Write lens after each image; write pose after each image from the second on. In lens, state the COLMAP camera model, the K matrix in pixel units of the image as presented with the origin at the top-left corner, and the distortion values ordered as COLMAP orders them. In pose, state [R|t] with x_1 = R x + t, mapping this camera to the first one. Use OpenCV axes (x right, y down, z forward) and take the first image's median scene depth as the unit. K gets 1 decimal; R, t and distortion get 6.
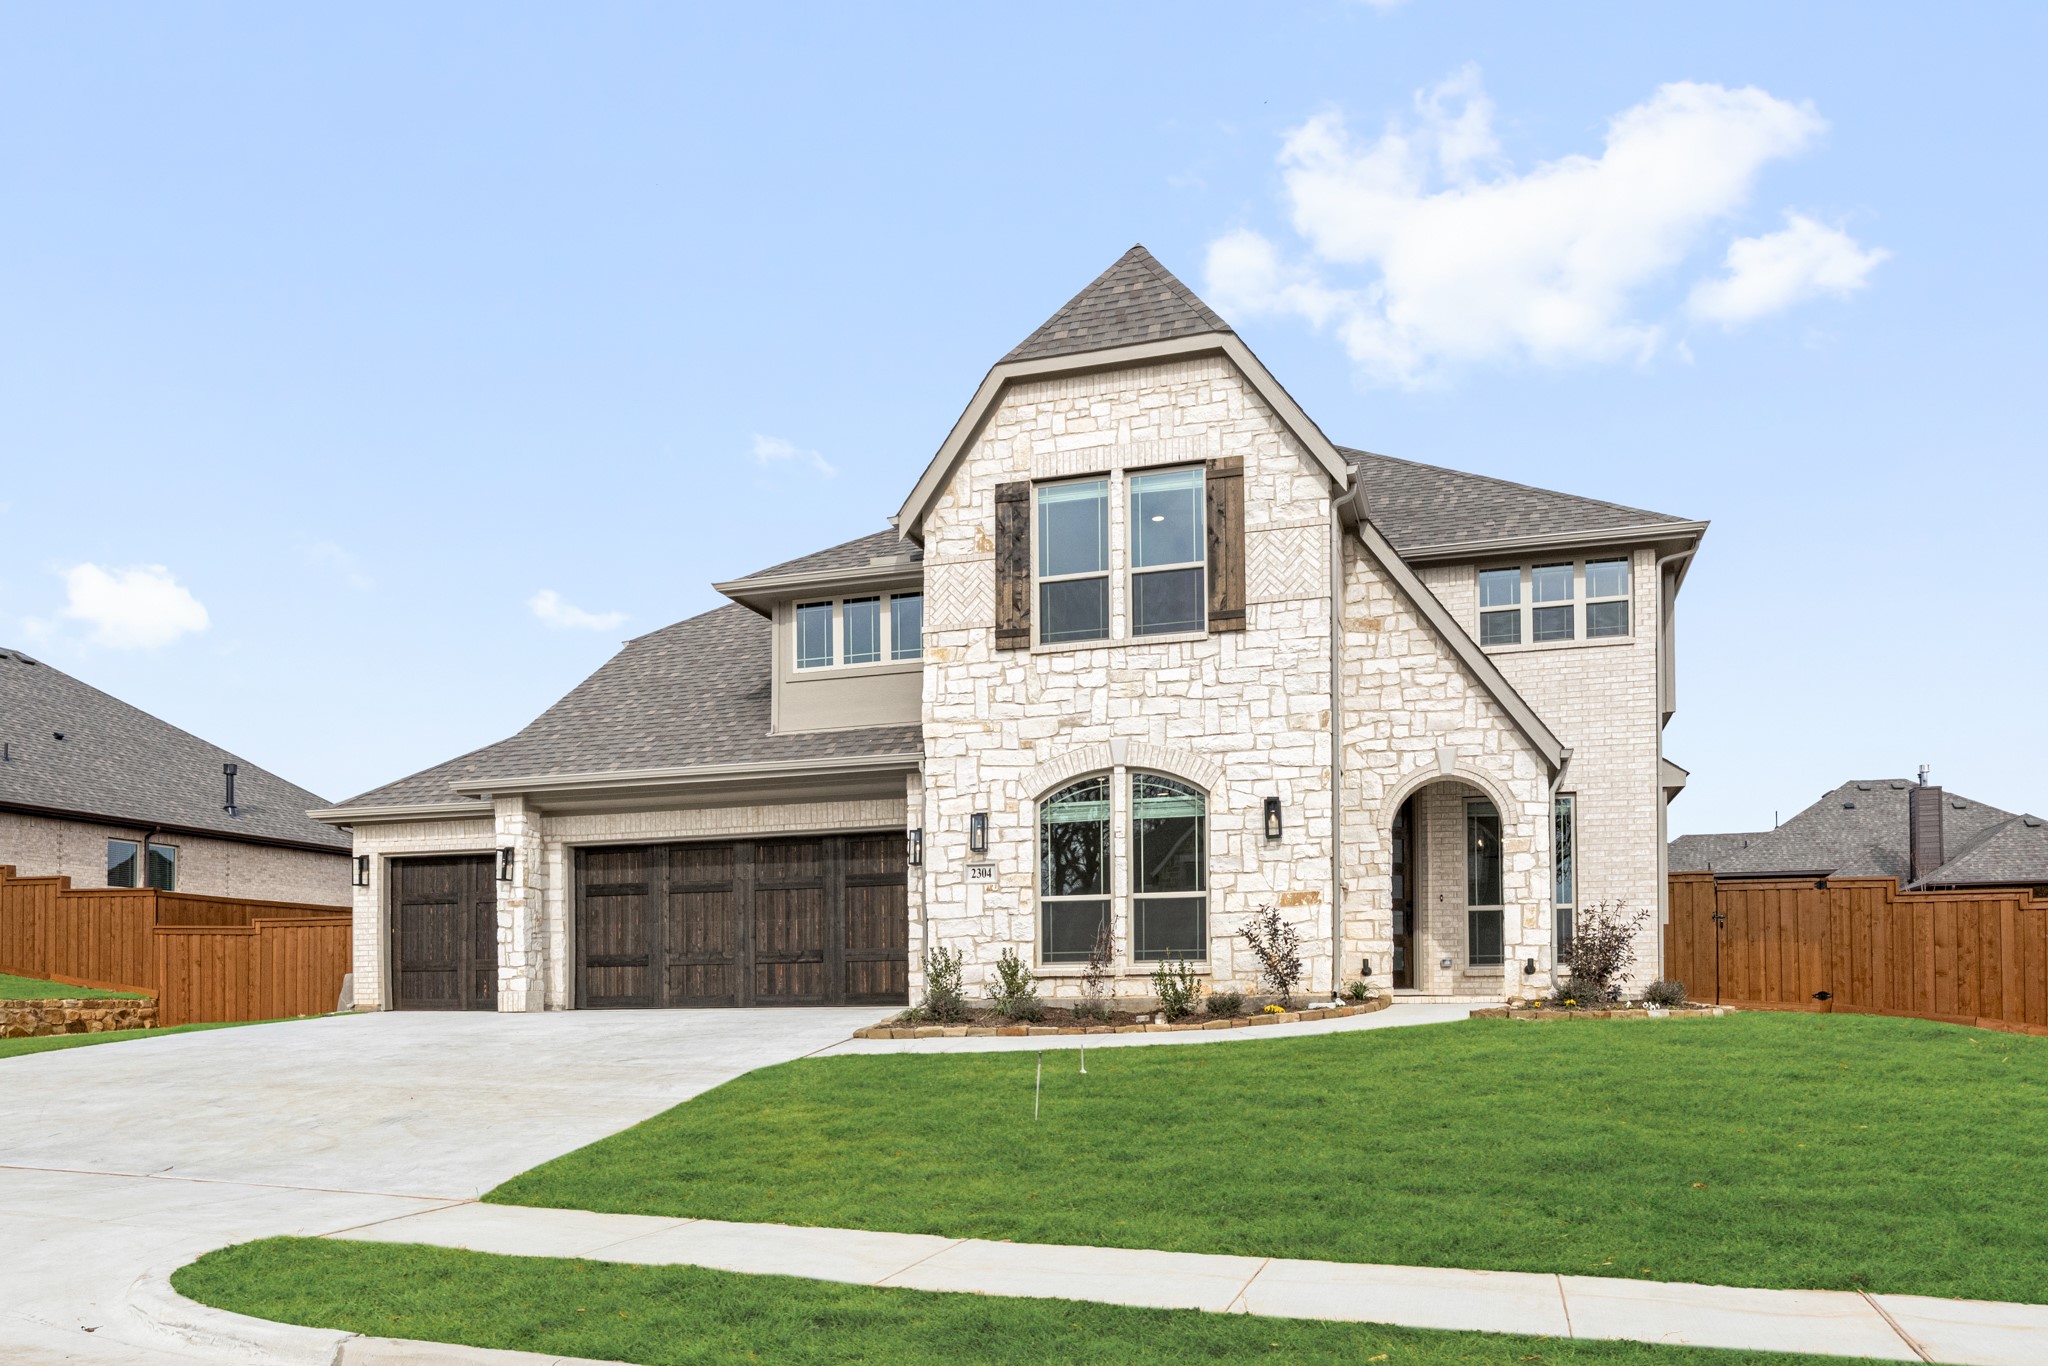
lens RADIAL K [[989.9, 0, 1023.8], [0, 989.9, 677.3], [0, 0, 1]] dist [-0.000203, 0.000052]
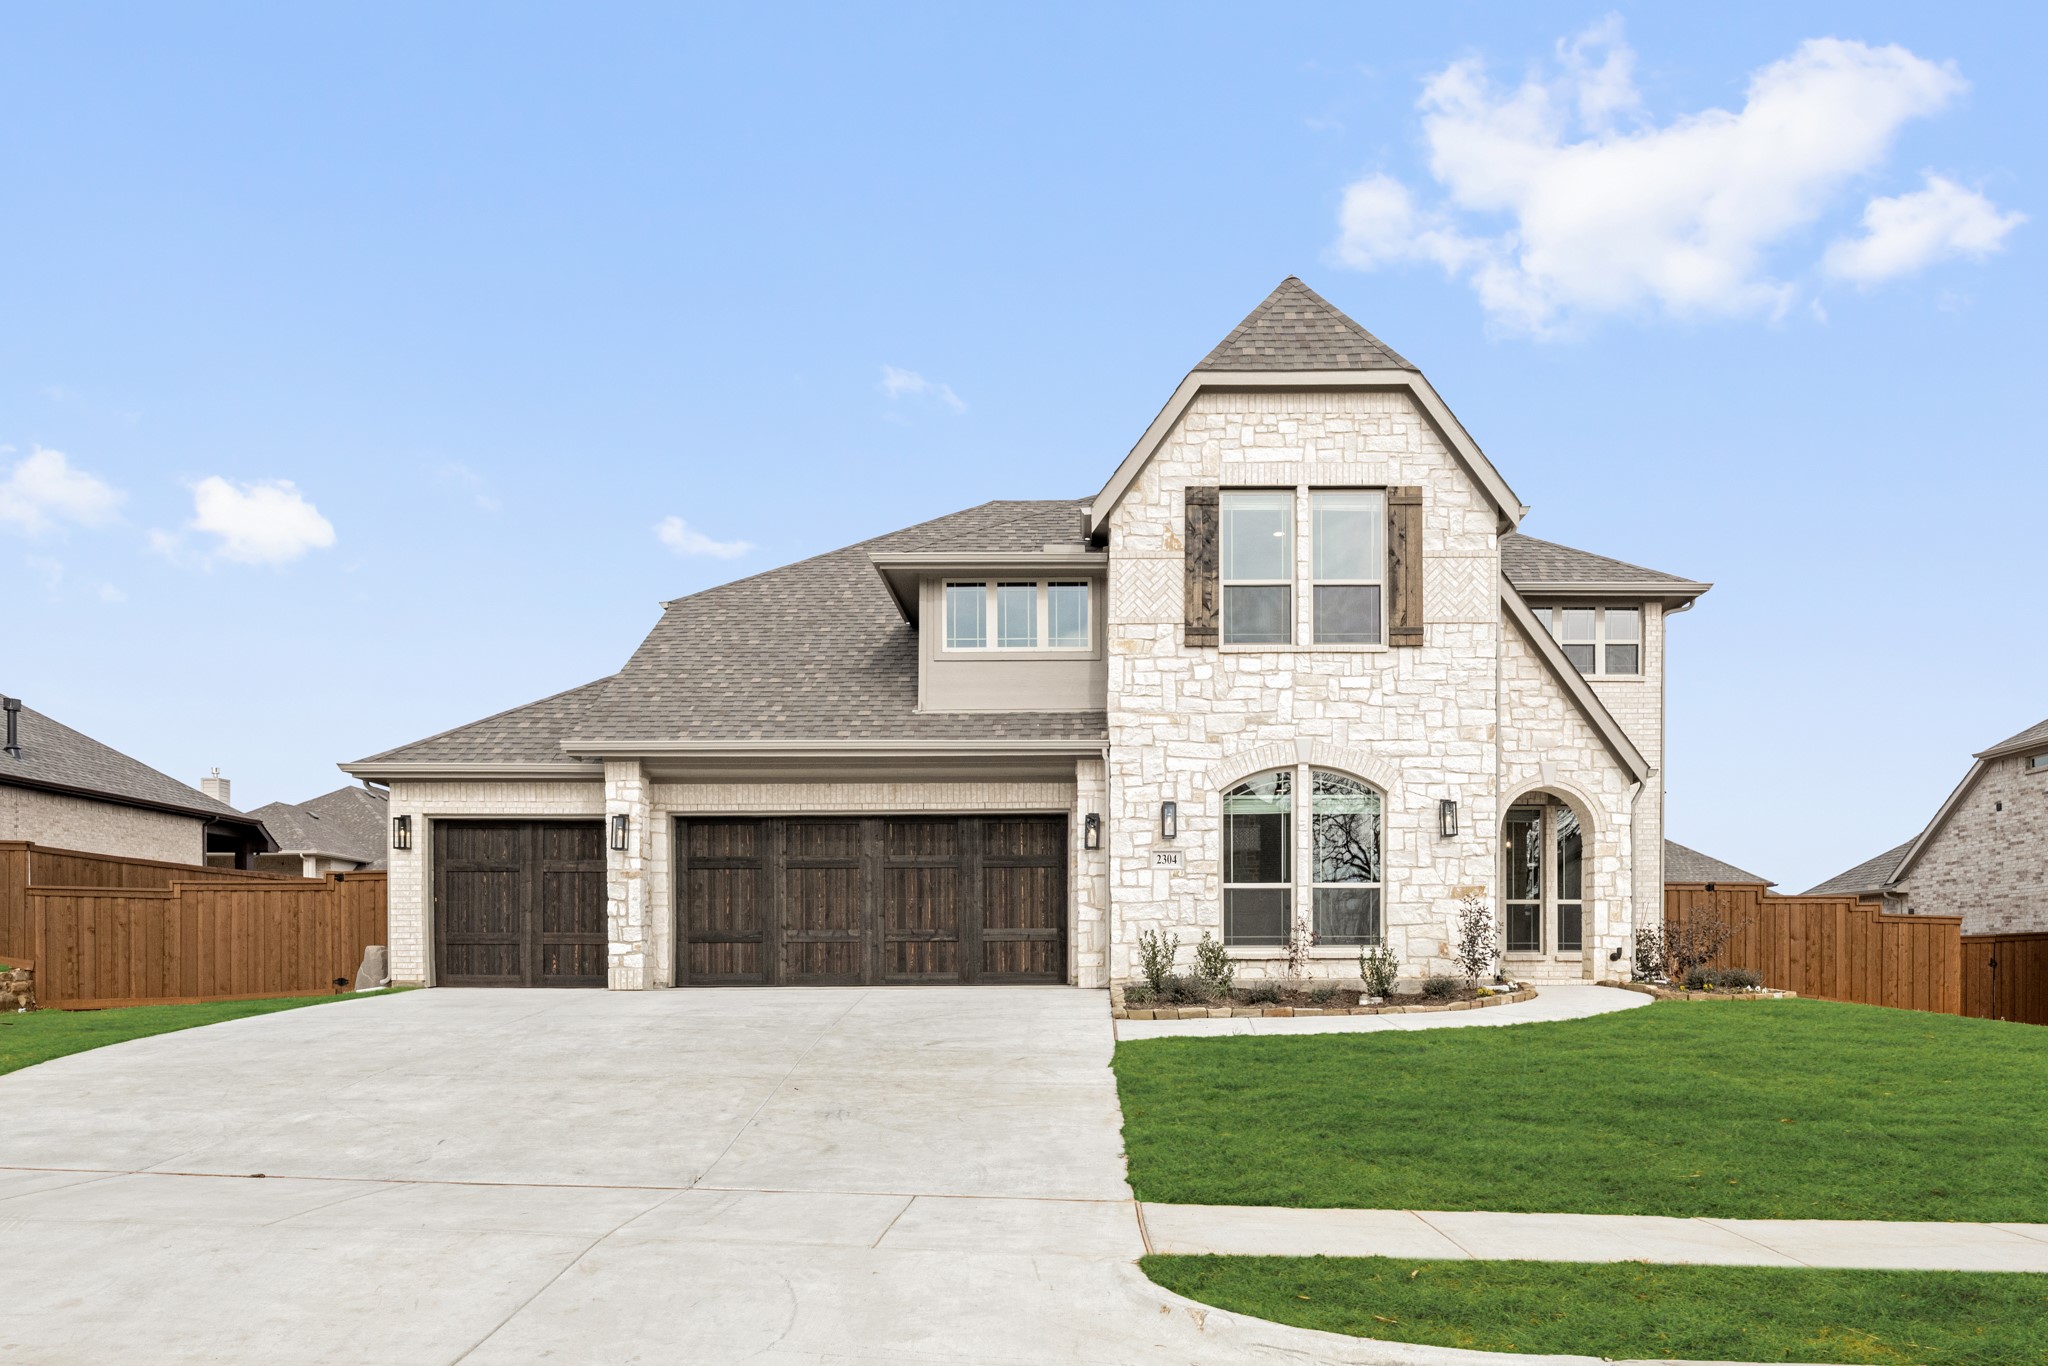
lens RADIAL K [[933.7, 0, 1023.5], [0, 933.7, 687.3], [0, 0, 1]] dist [-0.000035, 0.000322]
pose [[0.975898, 0.069287, 0.206938, -0.382669], [-0.073006, 0.997278, 0.010377, 0.017406], [-0.205655, -0.025235, 0.978299, 0.071914]]
